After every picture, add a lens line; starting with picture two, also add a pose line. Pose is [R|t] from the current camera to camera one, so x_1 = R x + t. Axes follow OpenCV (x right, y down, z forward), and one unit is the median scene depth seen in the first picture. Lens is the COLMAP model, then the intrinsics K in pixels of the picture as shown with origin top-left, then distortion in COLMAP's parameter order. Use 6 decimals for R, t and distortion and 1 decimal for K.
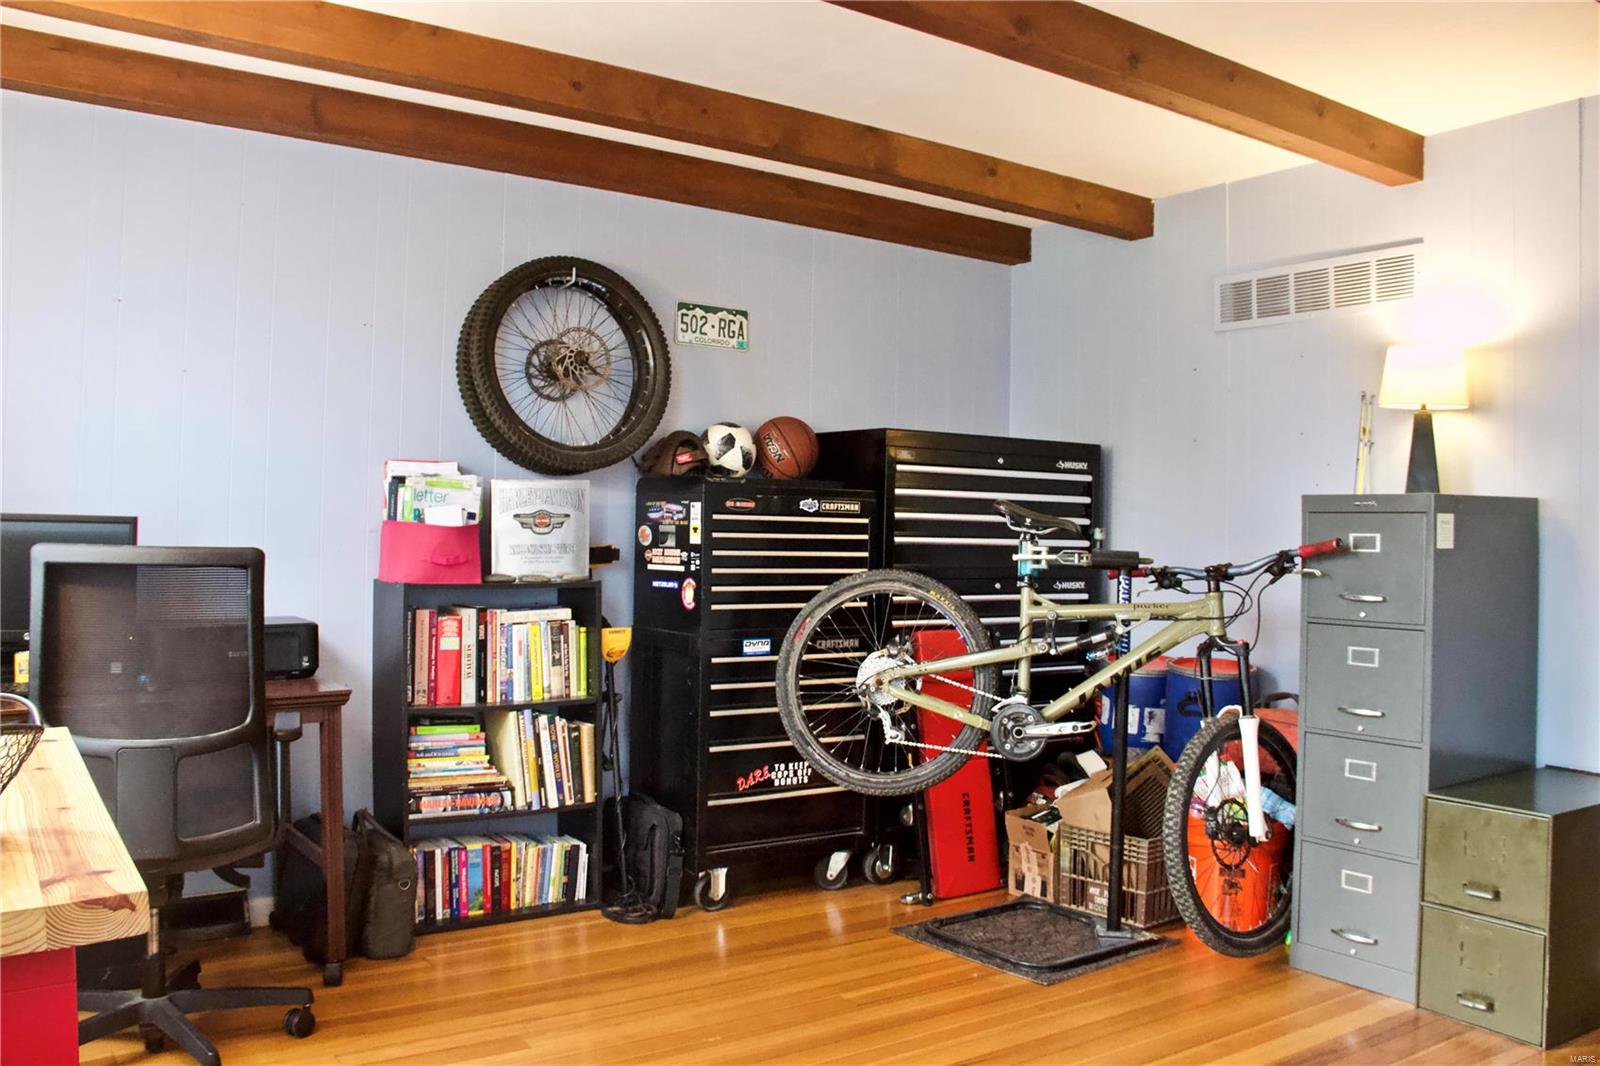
lens RADIAL K [[1317.3, 0, 797.2], [0, 1317.3, 539.4], [0, 0, 1]] dist [-0.170999, 0.100077]
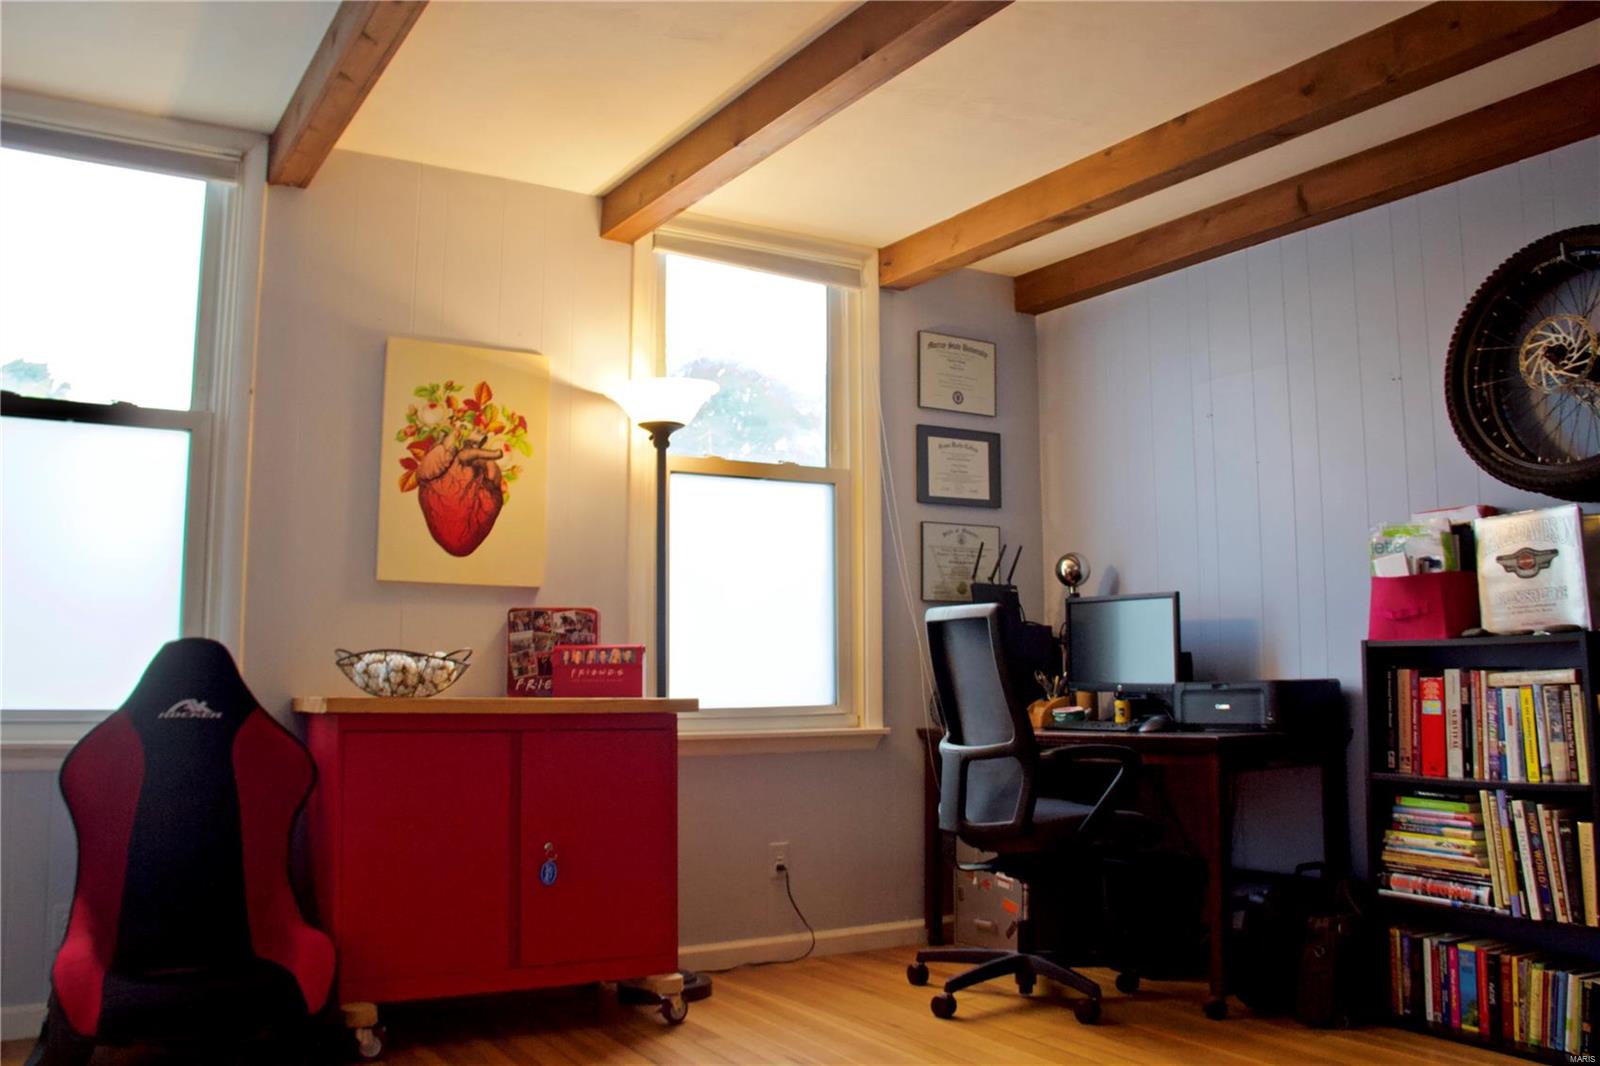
lens RADIAL K [[1317.3, 0, 798.1], [0, 1317.3, 530.3], [0, 0, 1]] dist [-0.170999, 0.100077]
pose [[-0.073408, -0.127699, -0.989093, 0.635876], [-0.011554, 0.991811, -0.127193, 0.073874], [0.997235, 0.002091, -0.074283, 0.618345]]
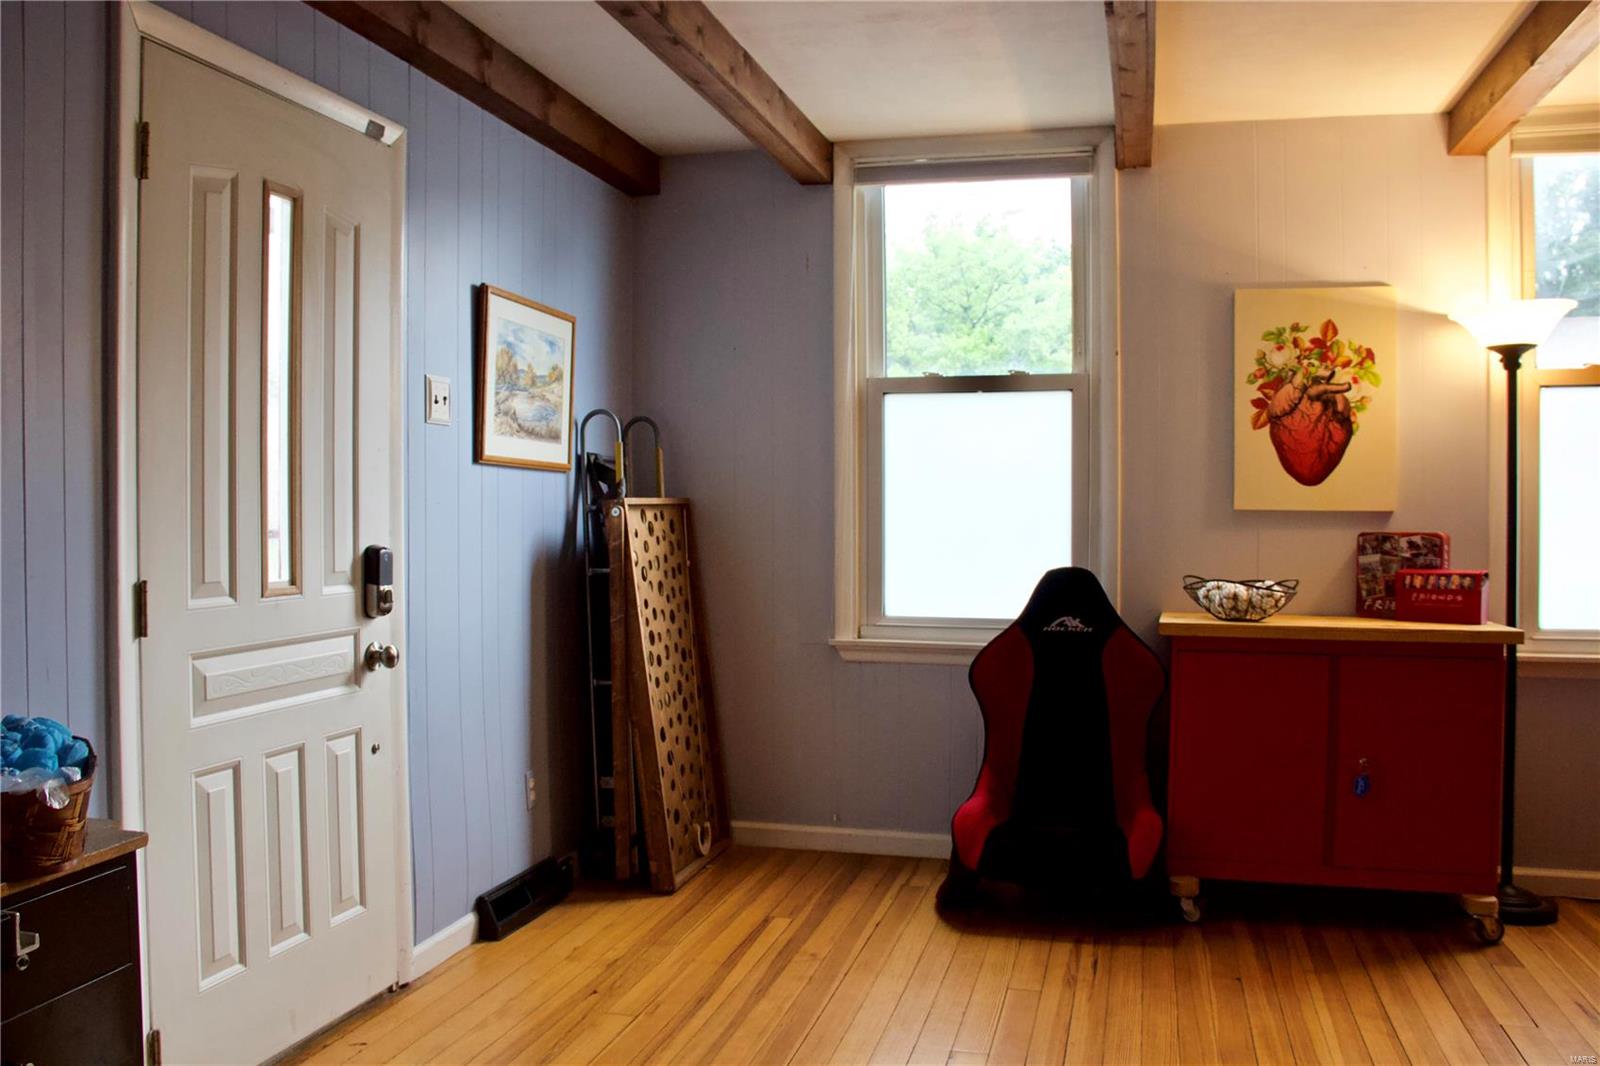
lens RADIAL K [[1317.3, 0, 795.2], [0, 1317.3, 525.9], [0, 0, 1]] dist [-0.170999, 0.100077]
pose [[-0.775642, -0.011290, -0.631072, 0.666732], [-0.025395, 0.999589, 0.013330, 0.011346], [0.630662, 0.026366, -0.775610, 0.810399]]
